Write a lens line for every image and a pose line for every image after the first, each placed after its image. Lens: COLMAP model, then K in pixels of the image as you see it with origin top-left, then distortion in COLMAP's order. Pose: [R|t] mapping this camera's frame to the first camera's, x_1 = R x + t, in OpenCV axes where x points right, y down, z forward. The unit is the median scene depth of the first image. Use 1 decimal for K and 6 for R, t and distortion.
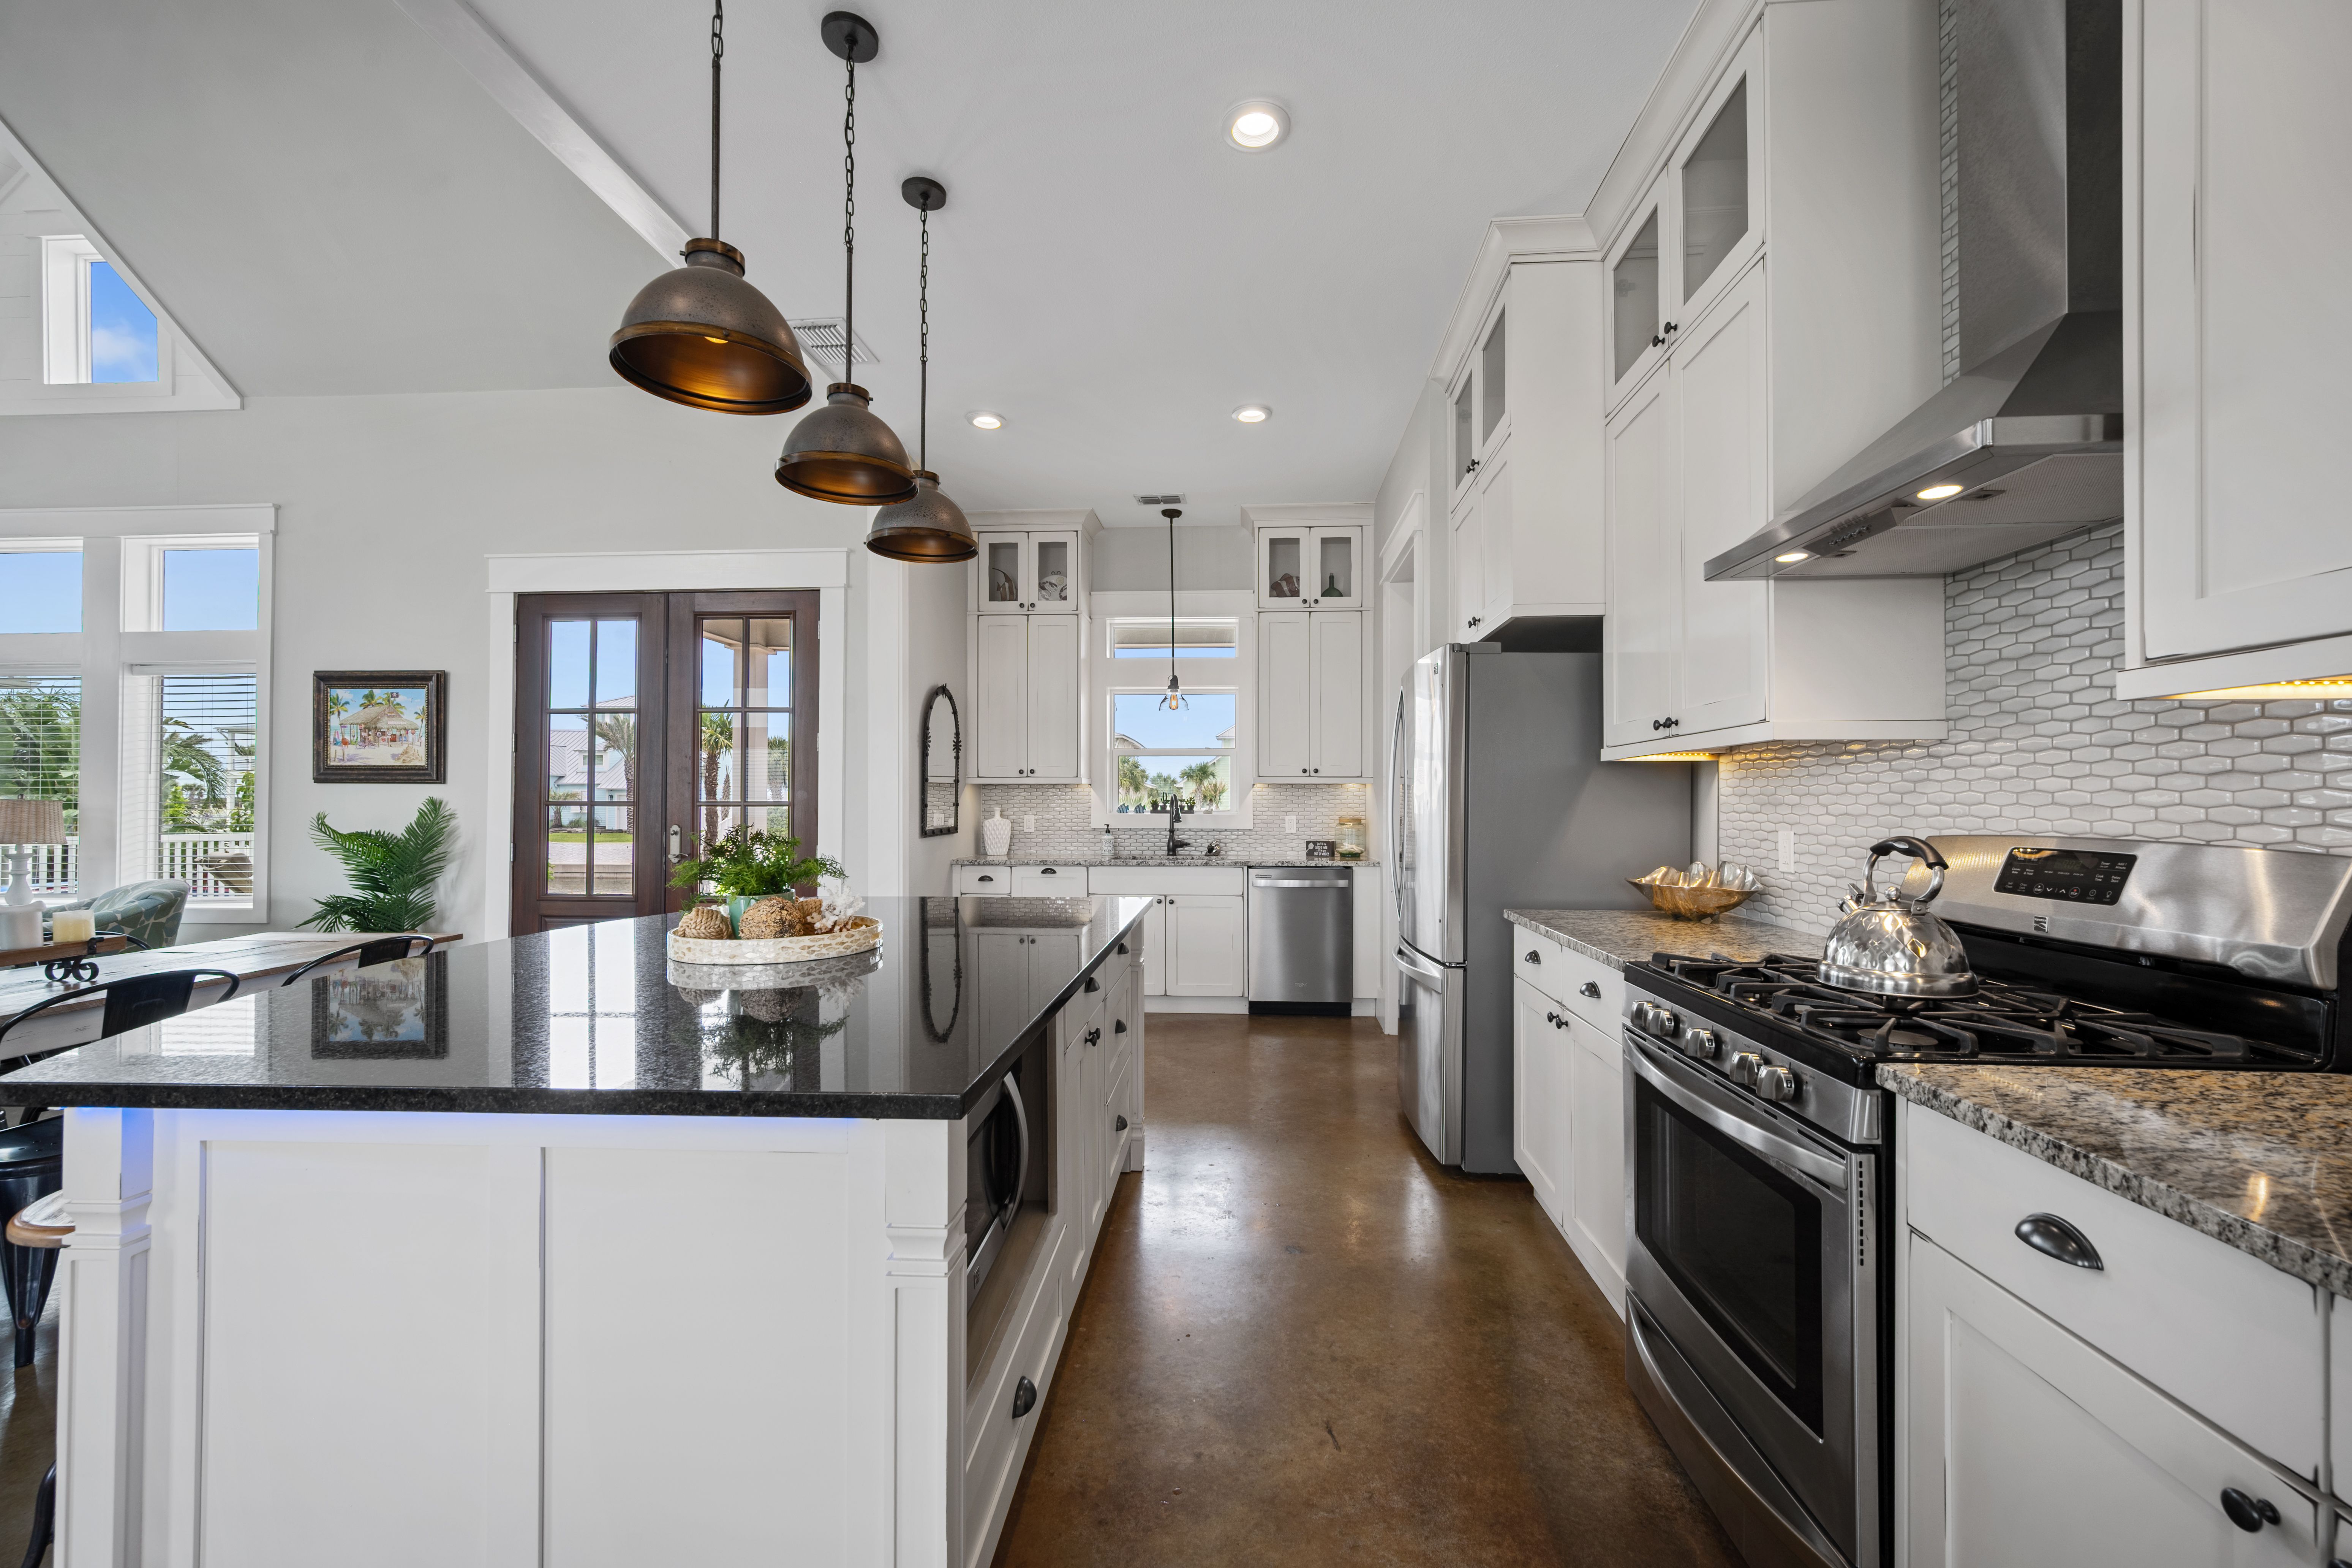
lens RADIAL K [[940.1, 0, 1186.7], [0, 940.1, 789.1], [0, 0, 1]] dist [0.002033, -0.000485]
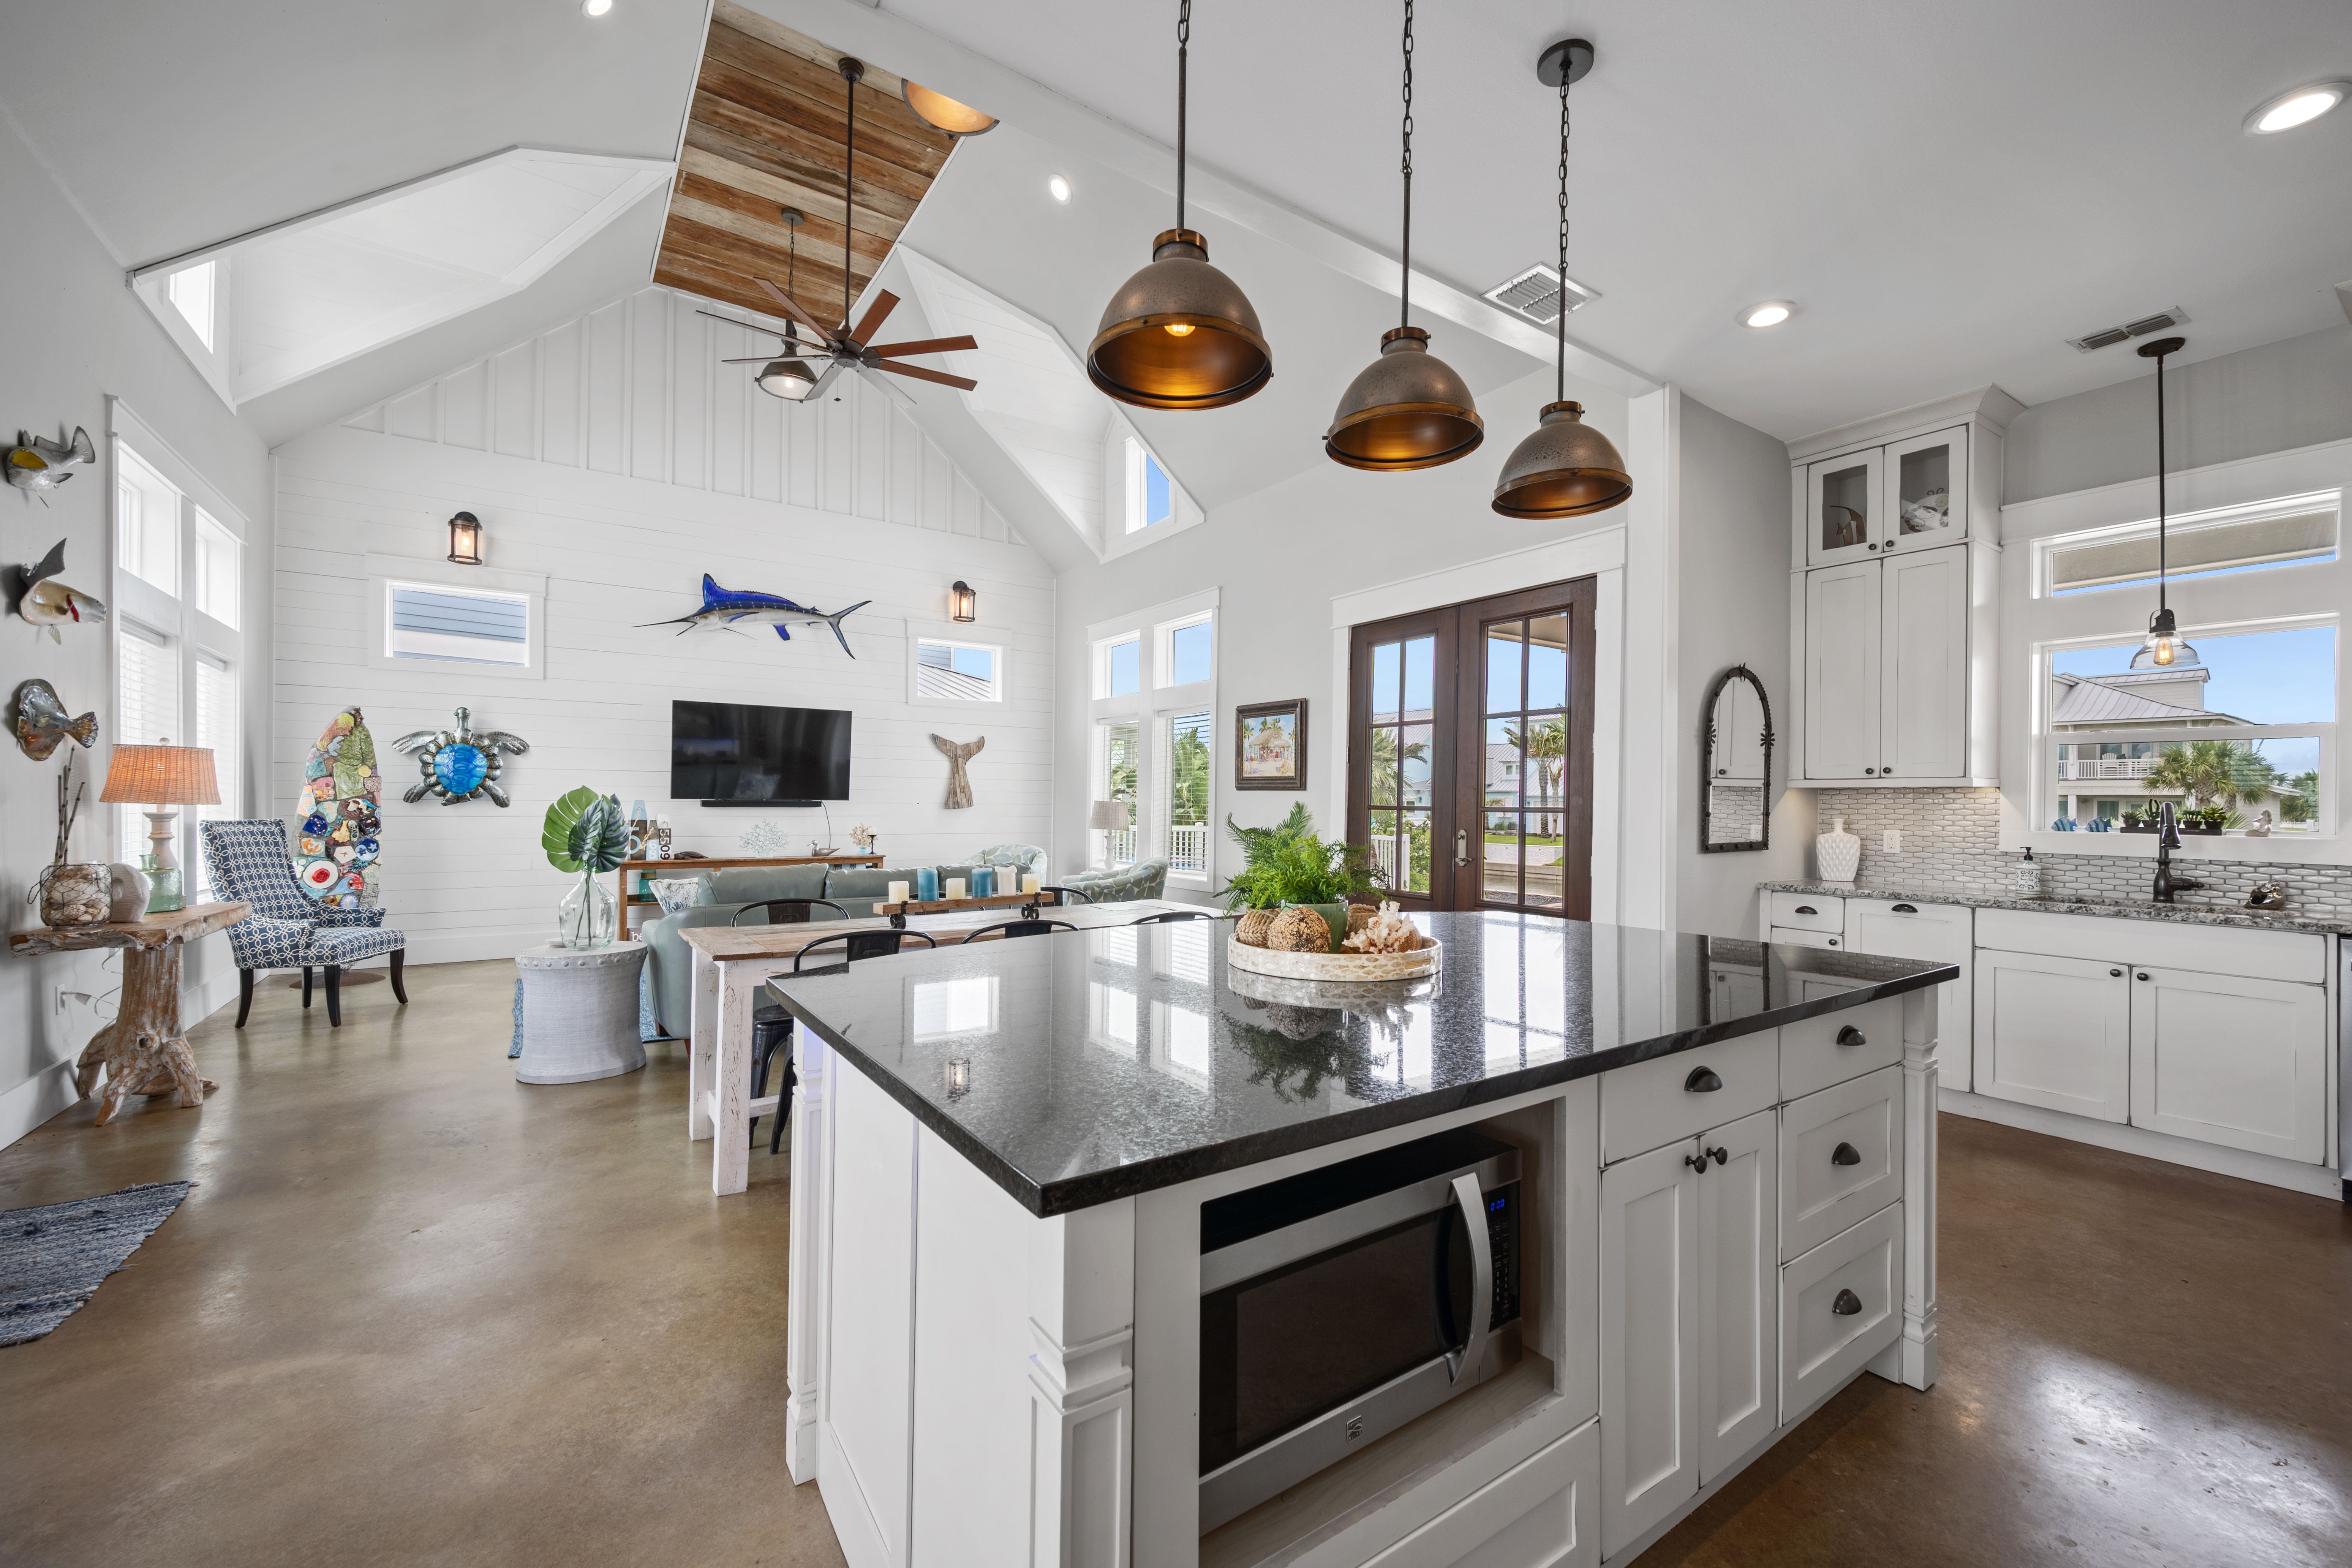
lens RADIAL K [[947.3, 0, 1186.4], [0, 947.3, 803.3], [0, 0, 1]] dist [0.001070, -0.000366]
pose [[0.616829, 0.006494, -0.787070, 0.084877], [-0.000233, 0.999967, 0.008069, 0.000980], [0.787097, -0.004794, 0.616811, 0.117510]]
